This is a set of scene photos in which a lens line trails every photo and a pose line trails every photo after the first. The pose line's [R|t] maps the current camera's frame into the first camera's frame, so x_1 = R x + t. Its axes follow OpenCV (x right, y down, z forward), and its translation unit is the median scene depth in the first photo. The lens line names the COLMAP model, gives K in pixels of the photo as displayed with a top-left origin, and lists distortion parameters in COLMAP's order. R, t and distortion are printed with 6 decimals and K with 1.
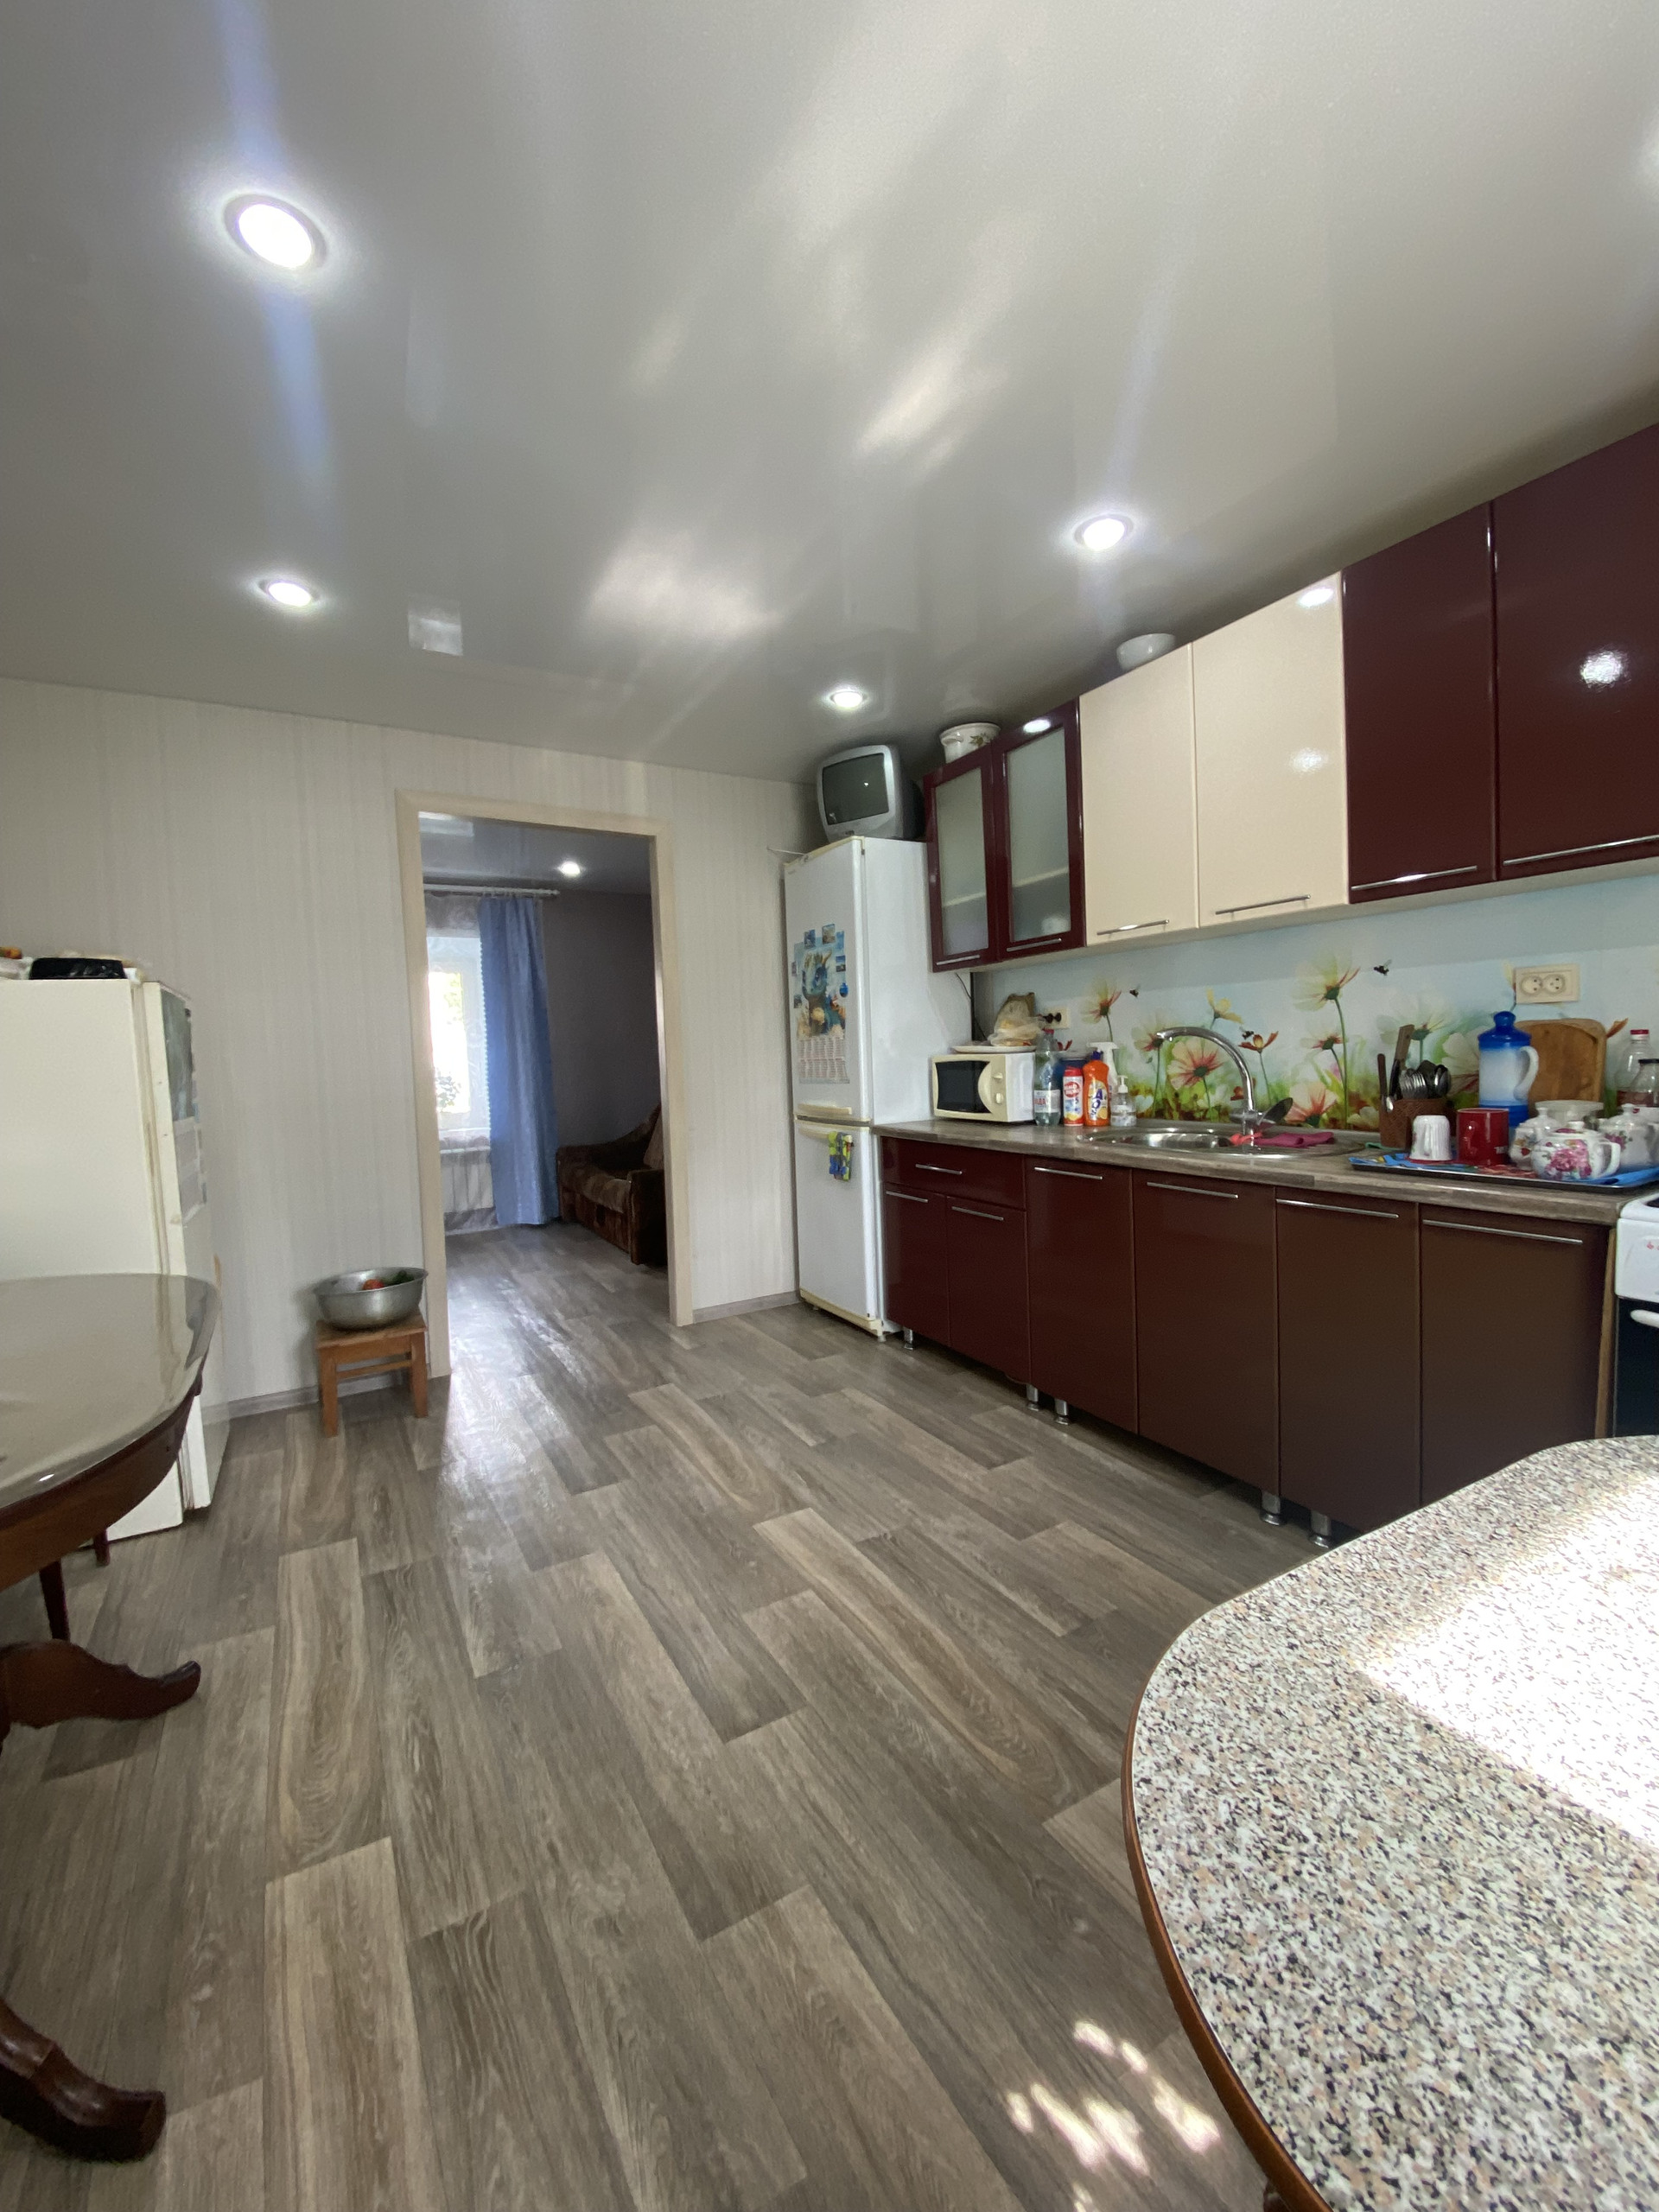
lens RADIAL K [[887.1, 0, 821.3], [0, 887.1, 1095.5], [0, 0, 1]] dist [0.062281, -0.027541]
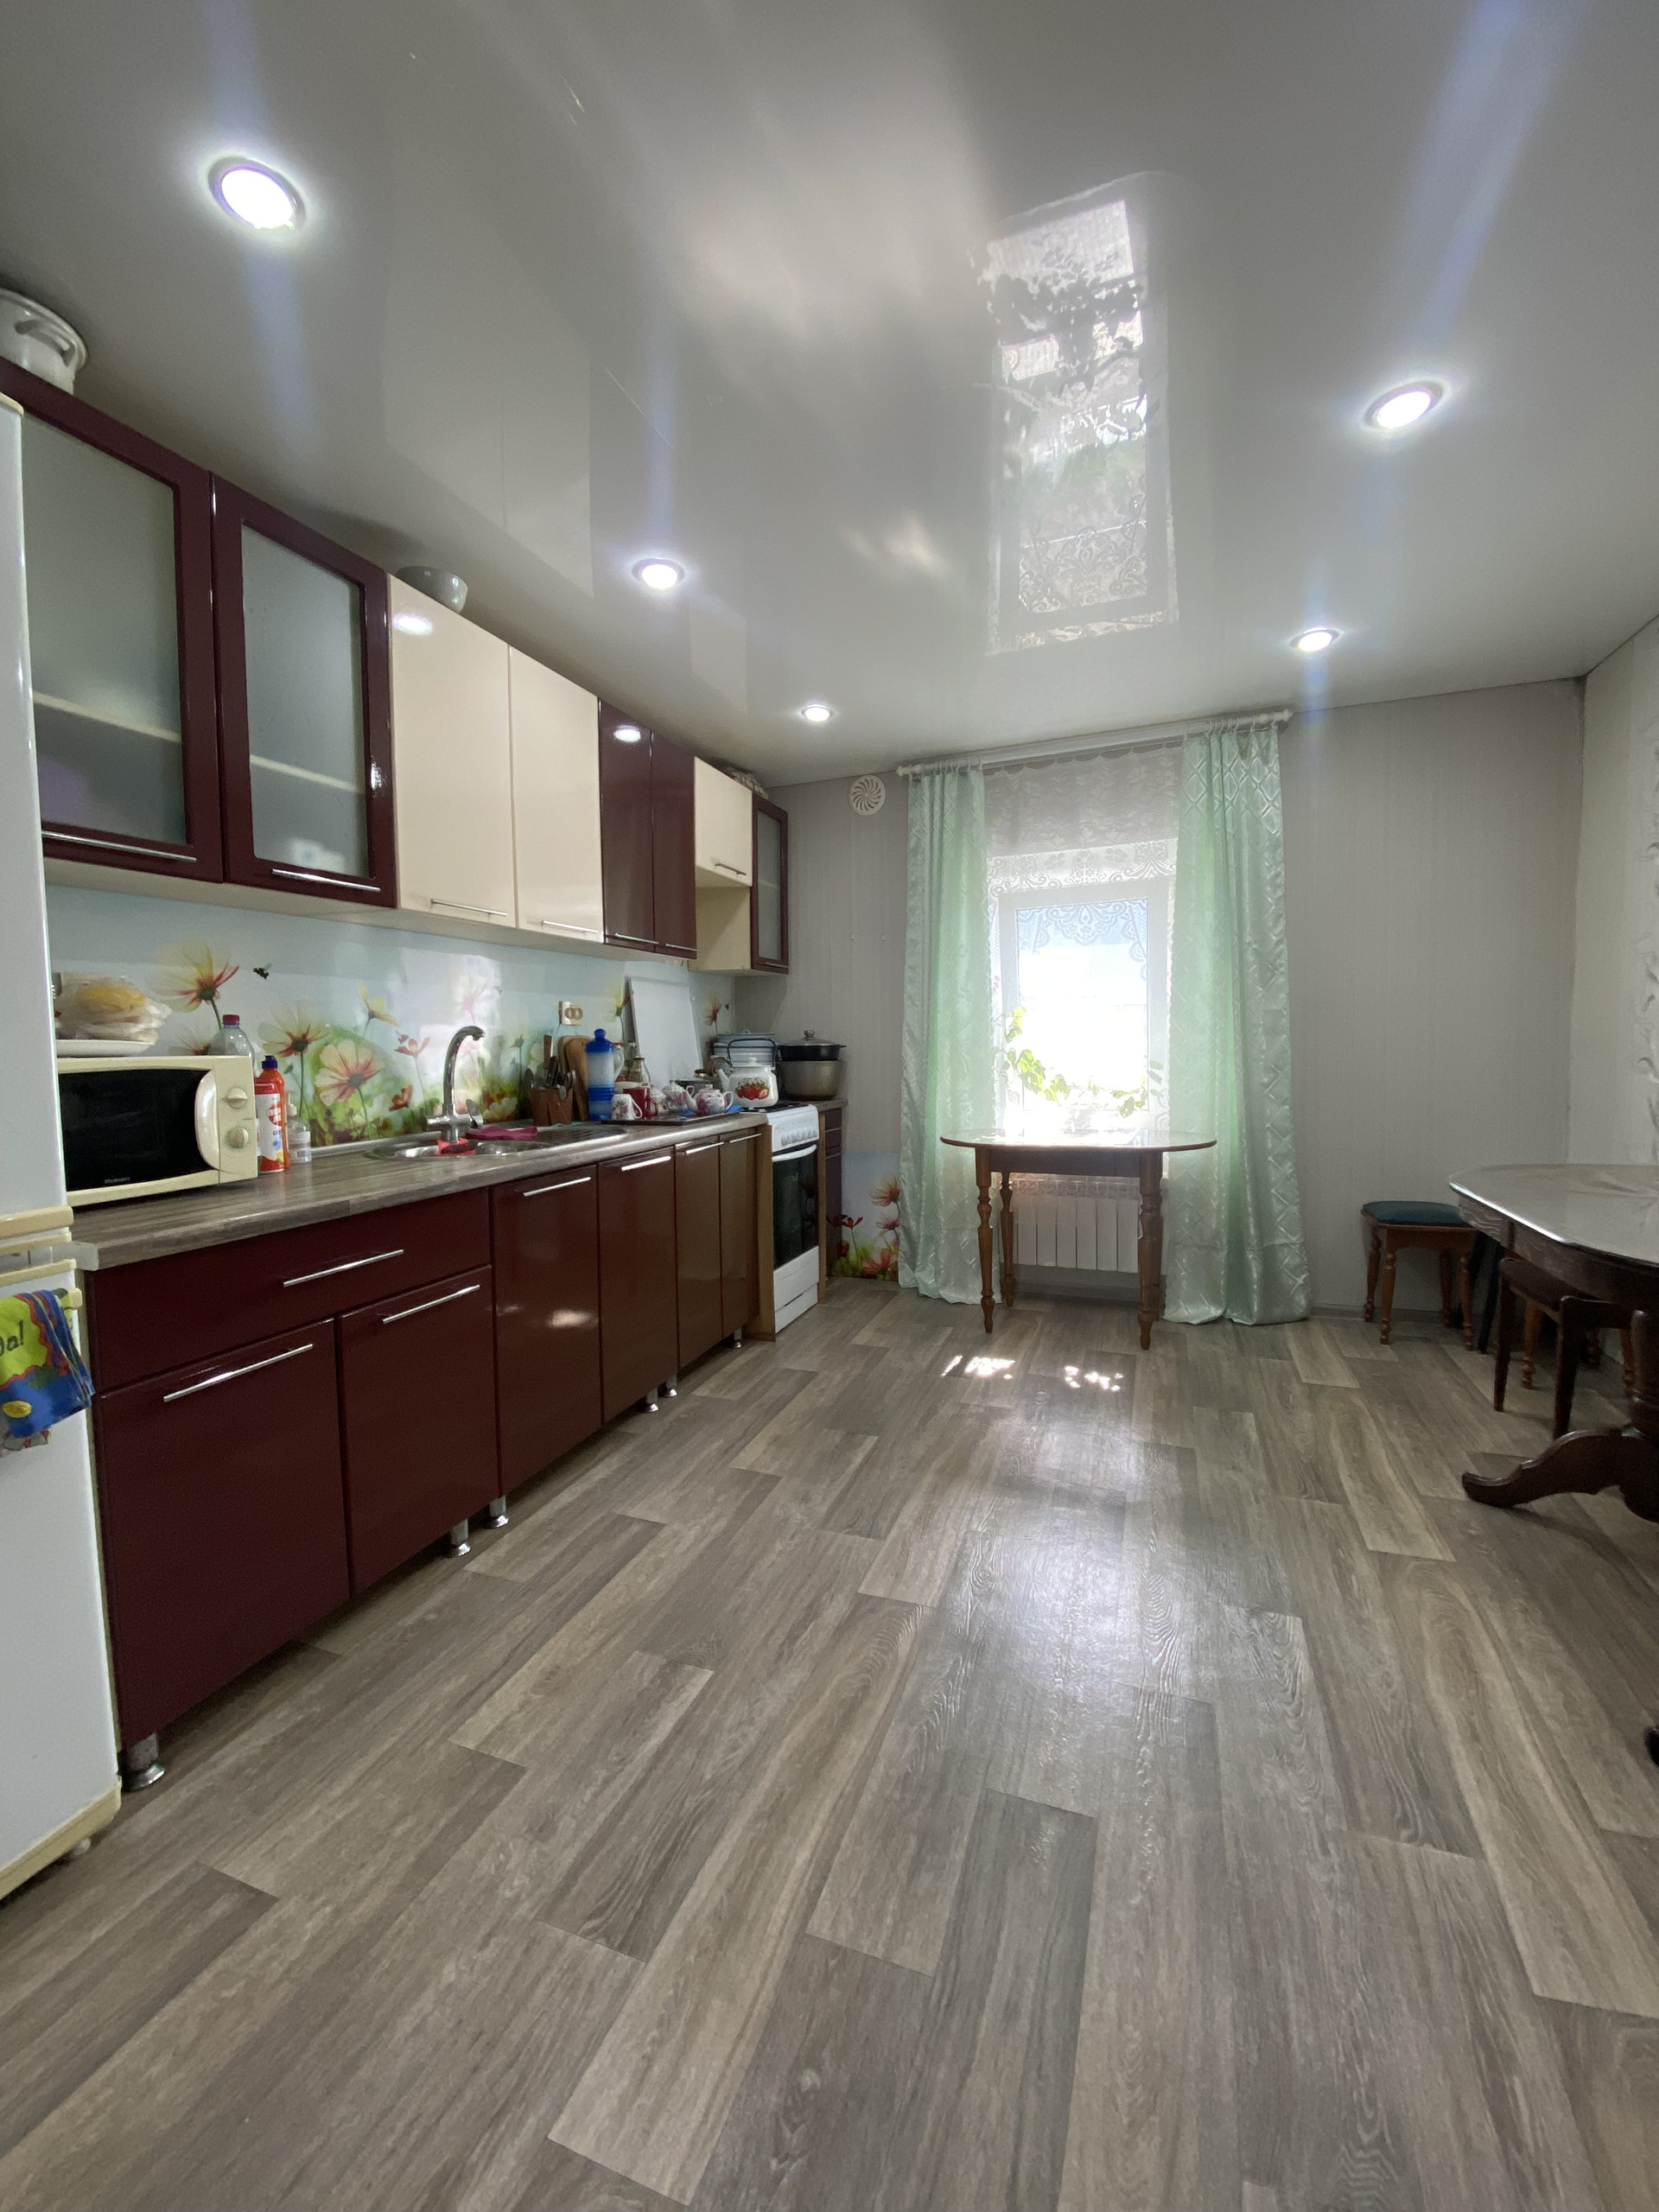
lens RADIAL K [[887.1, 0, 821.3], [0, 887.1, 1095.5], [0, 0, 1]] dist [0.062281, -0.027541]
pose [[-0.624662, -0.004298, 0.780883, -0.544975], [0.077590, 0.994695, 0.067542, -0.039588], [-0.777031, 0.102779, -0.621015, 1.291890]]
